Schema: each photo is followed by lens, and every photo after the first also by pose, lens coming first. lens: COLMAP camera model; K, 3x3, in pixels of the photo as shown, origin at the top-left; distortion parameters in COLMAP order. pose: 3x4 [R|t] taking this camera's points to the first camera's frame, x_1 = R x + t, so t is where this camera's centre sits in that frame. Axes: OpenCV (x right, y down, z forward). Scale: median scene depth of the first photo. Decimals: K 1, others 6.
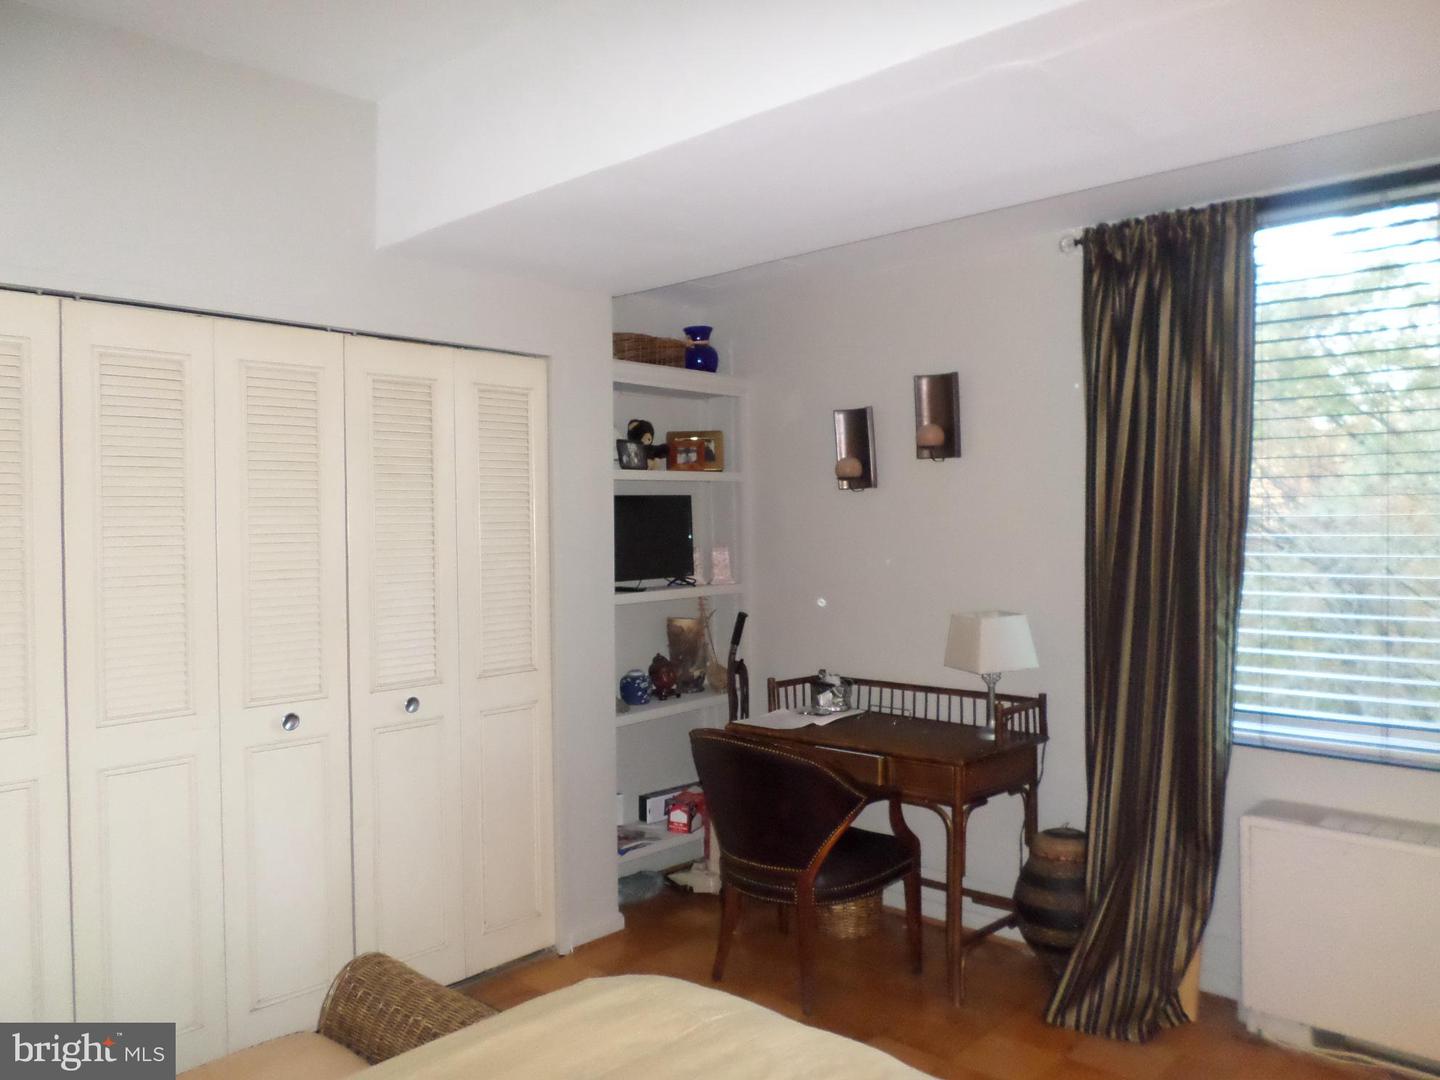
lens RADIAL K [[1073.3, 0, 720.0], [0, 1073.3, 540.0], [0, 0, 1]] dist [0.002032, 0.002951]
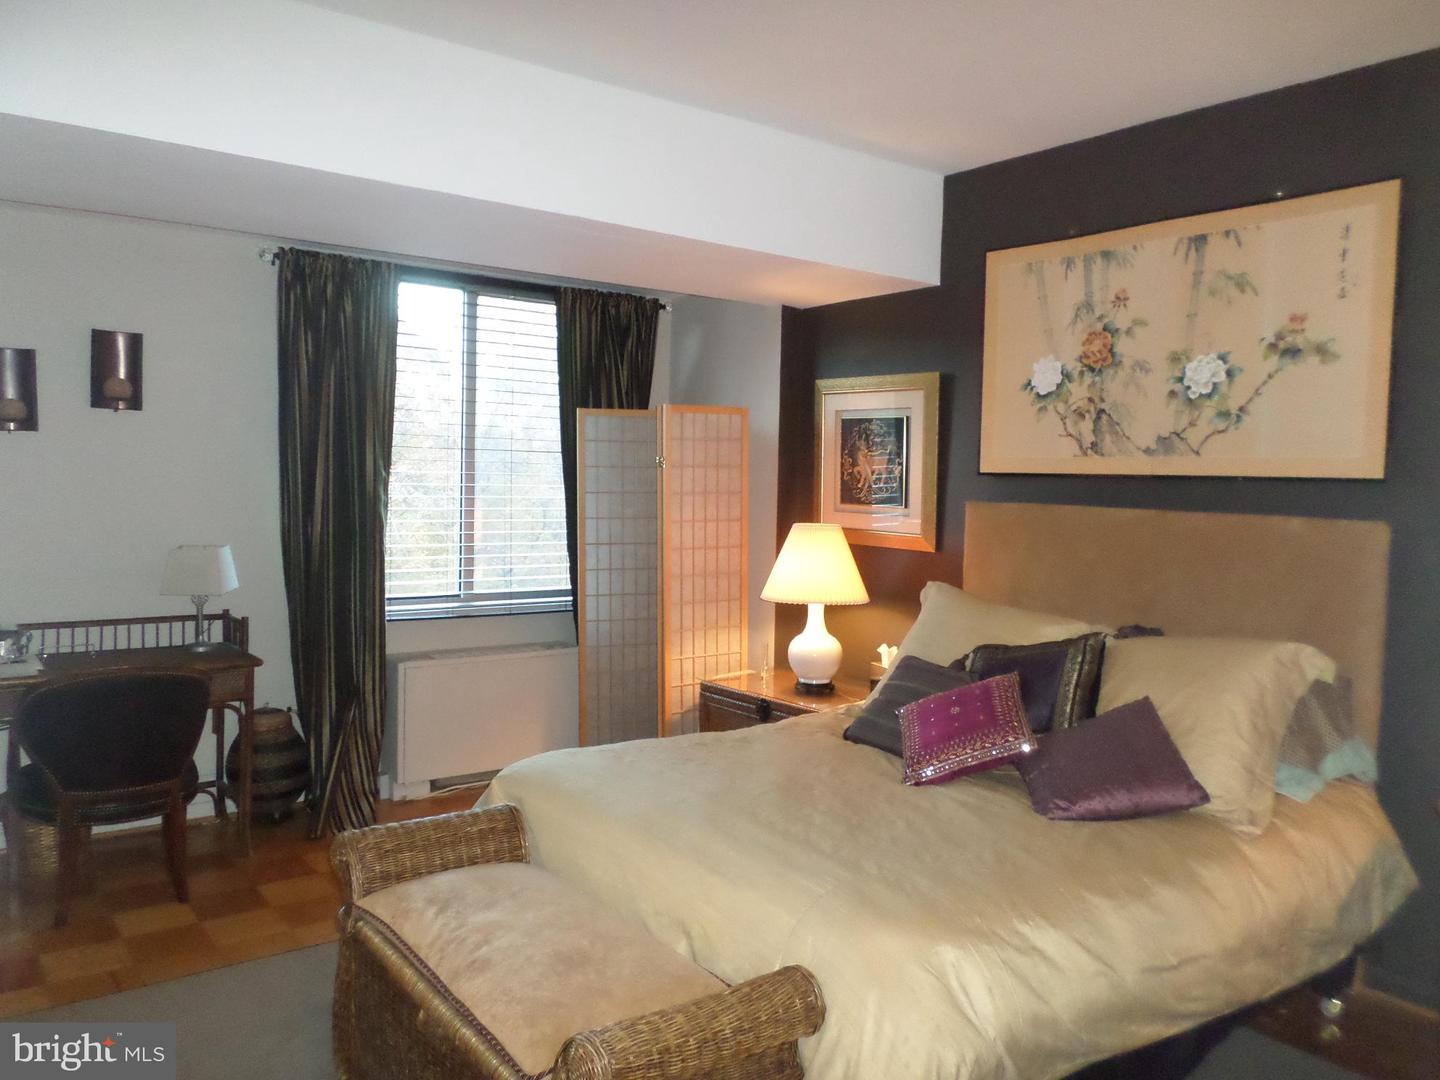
lens RADIAL K [[1073.3, 0, 720.0], [0, 1073.3, 540.0], [0, 0, 1]] dist [0.002032, 0.002951]
pose [[0.188430, -0.054562, 0.980570, -0.790696], [-0.014871, 0.998182, 0.058400, -0.017421], [-0.981974, -0.025587, 0.187276, 0.214342]]
